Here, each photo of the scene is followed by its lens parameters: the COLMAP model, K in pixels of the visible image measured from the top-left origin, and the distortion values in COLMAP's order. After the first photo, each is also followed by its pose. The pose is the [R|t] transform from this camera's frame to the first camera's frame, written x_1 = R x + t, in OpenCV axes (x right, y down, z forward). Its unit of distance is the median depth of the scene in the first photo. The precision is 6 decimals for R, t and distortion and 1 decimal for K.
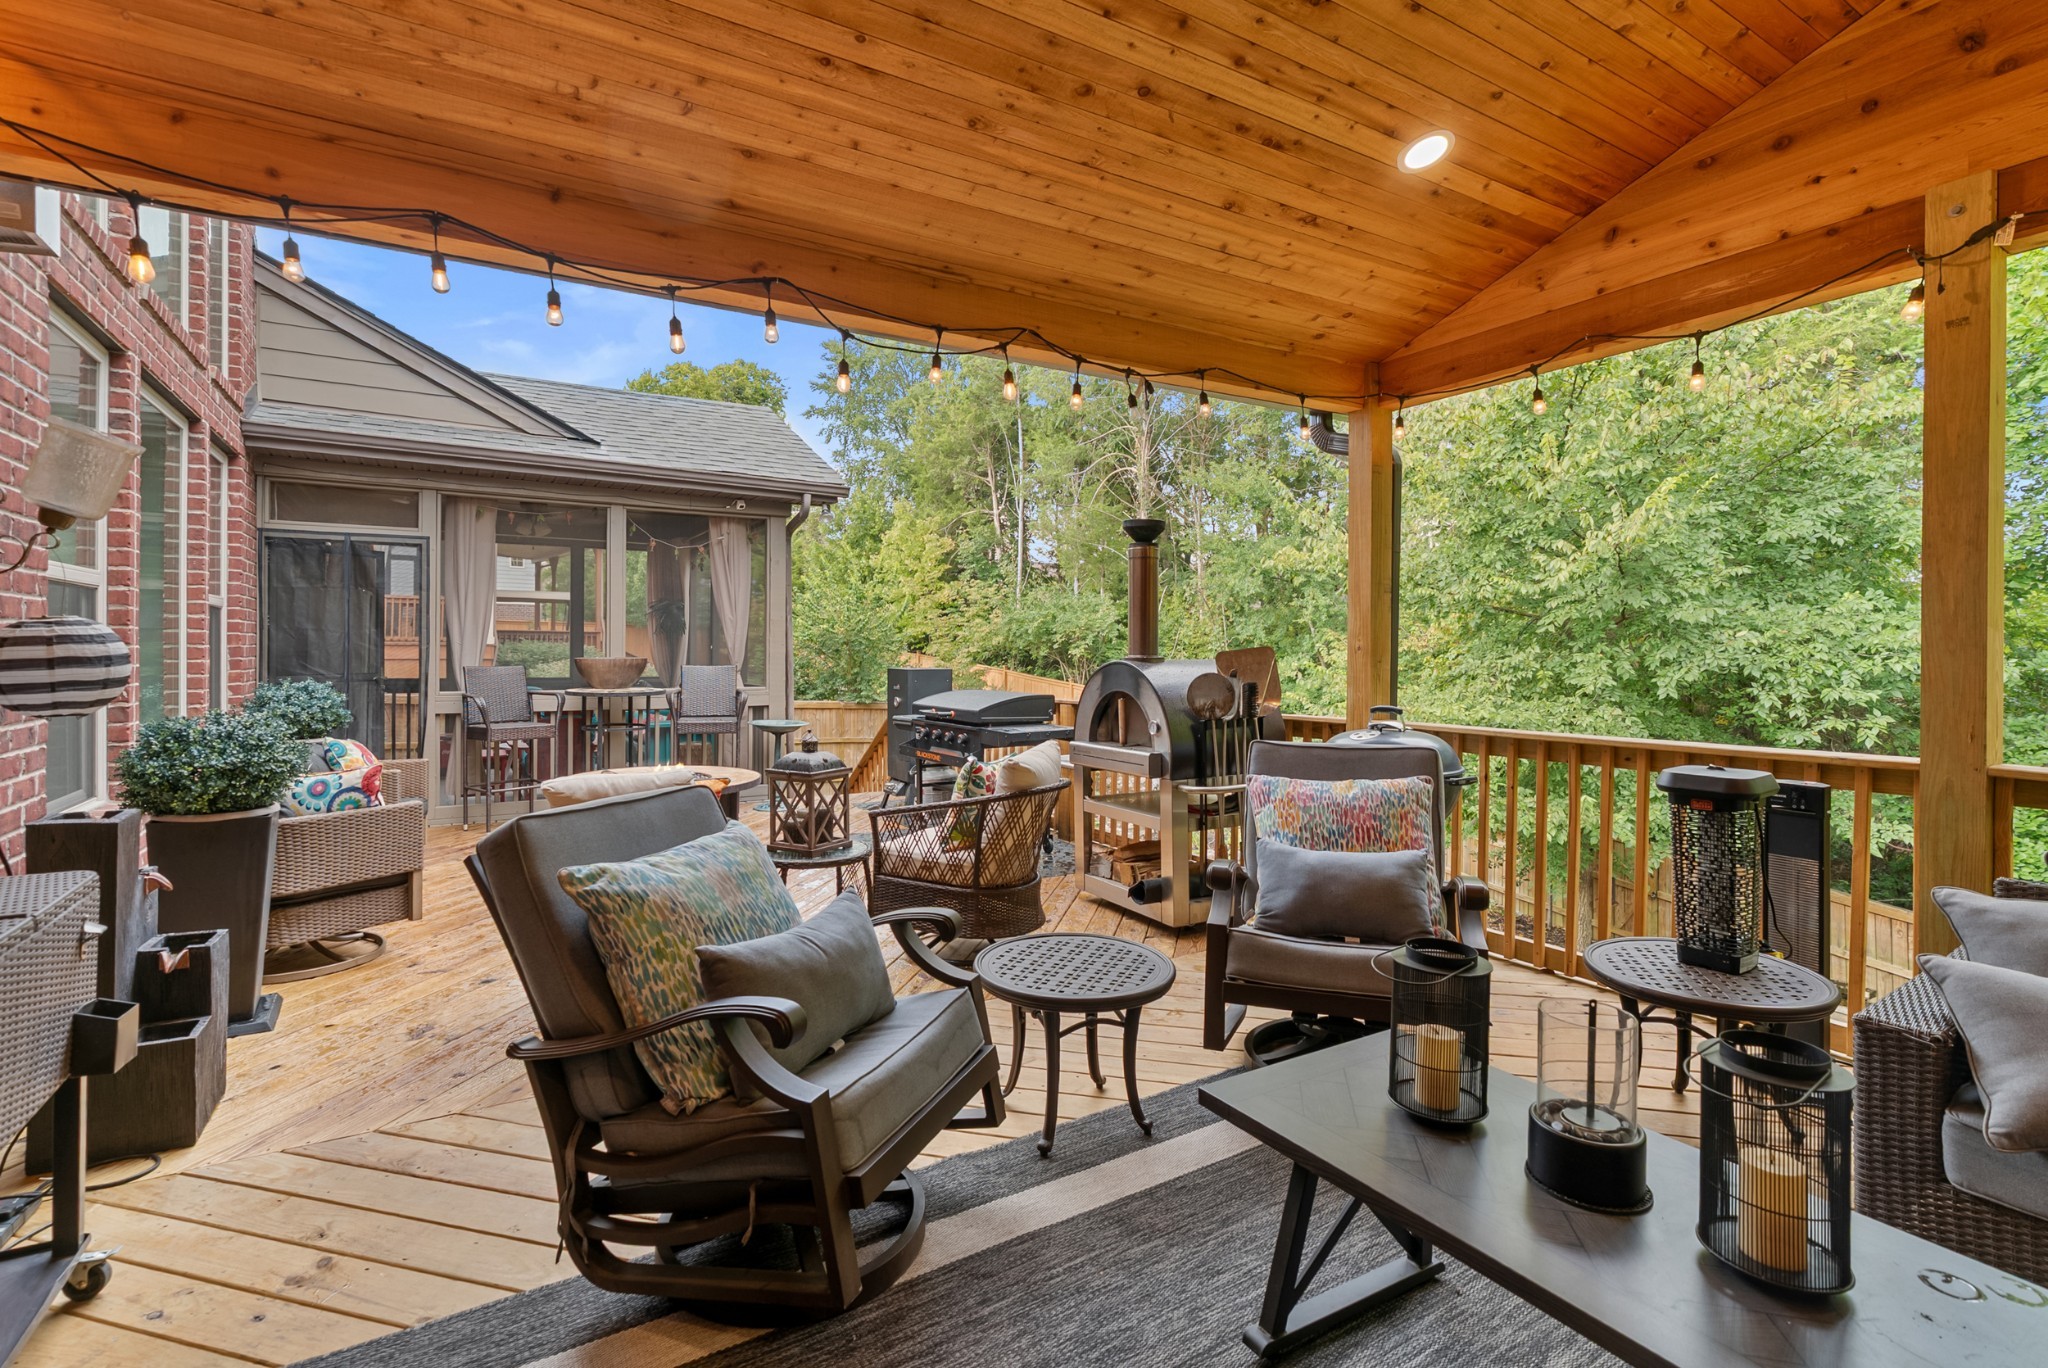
lens RADIAL K [[949.8, 0, 1018.0], [0, 949.8, 666.9], [0, 0, 1]] dist [-0.001800, 0.000444]
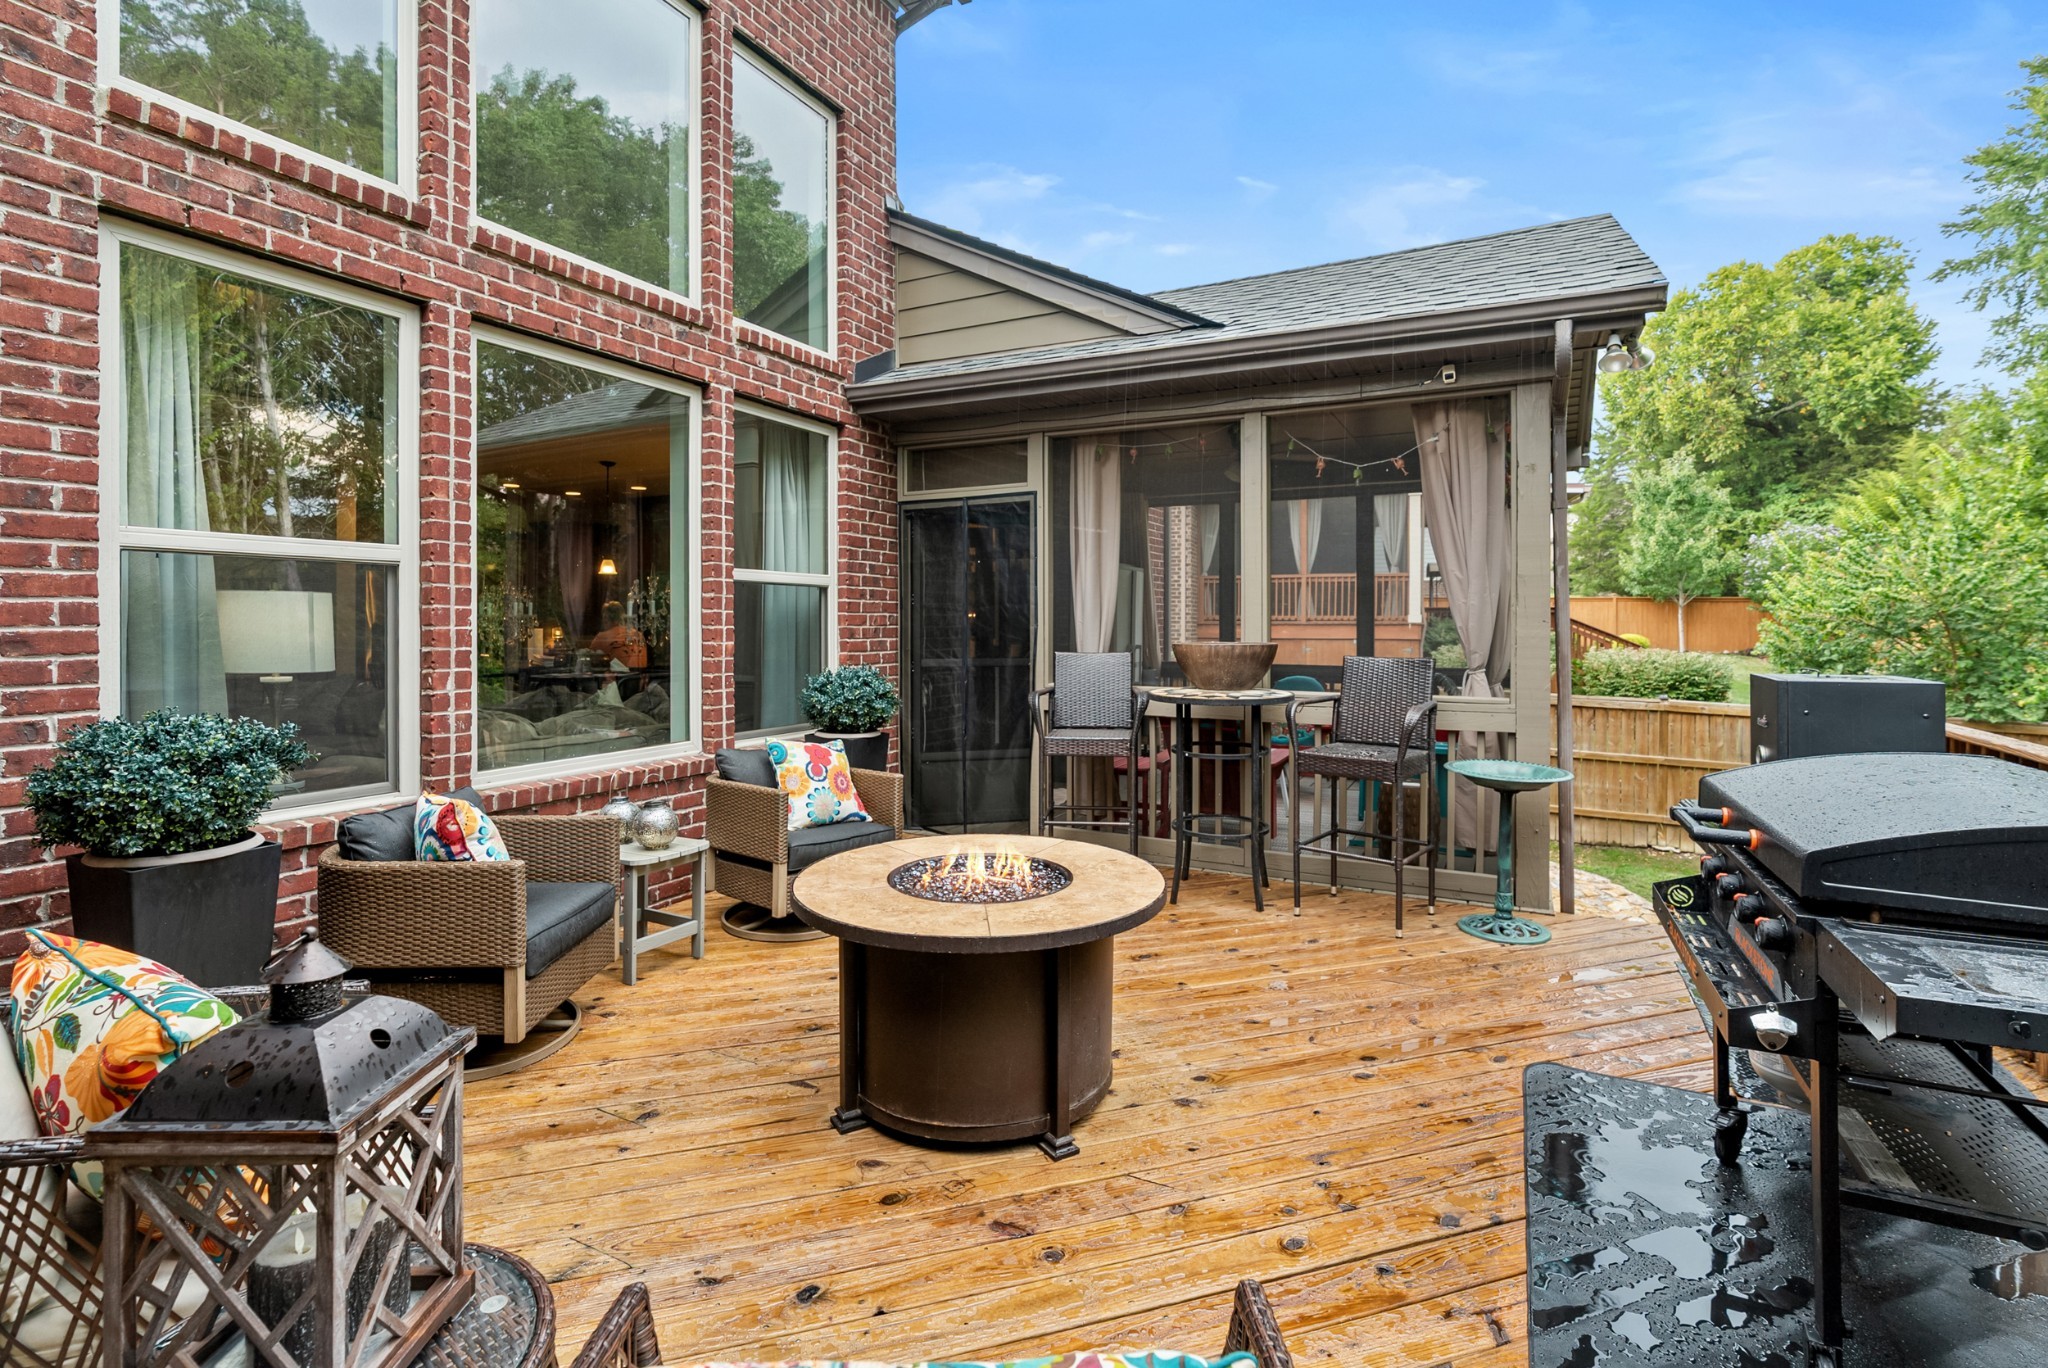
lens RADIAL K [[949.8, 0, 1004.0], [0, 949.8, 619.9], [0, 0, 1]] dist [-0.001800, 0.000444]
pose [[0.516504, -0.007130, -0.856255, 0.052472], [-0.014087, 0.999759, -0.016822, -0.012636], [0.856169, 0.020750, 0.516279, 0.514557]]
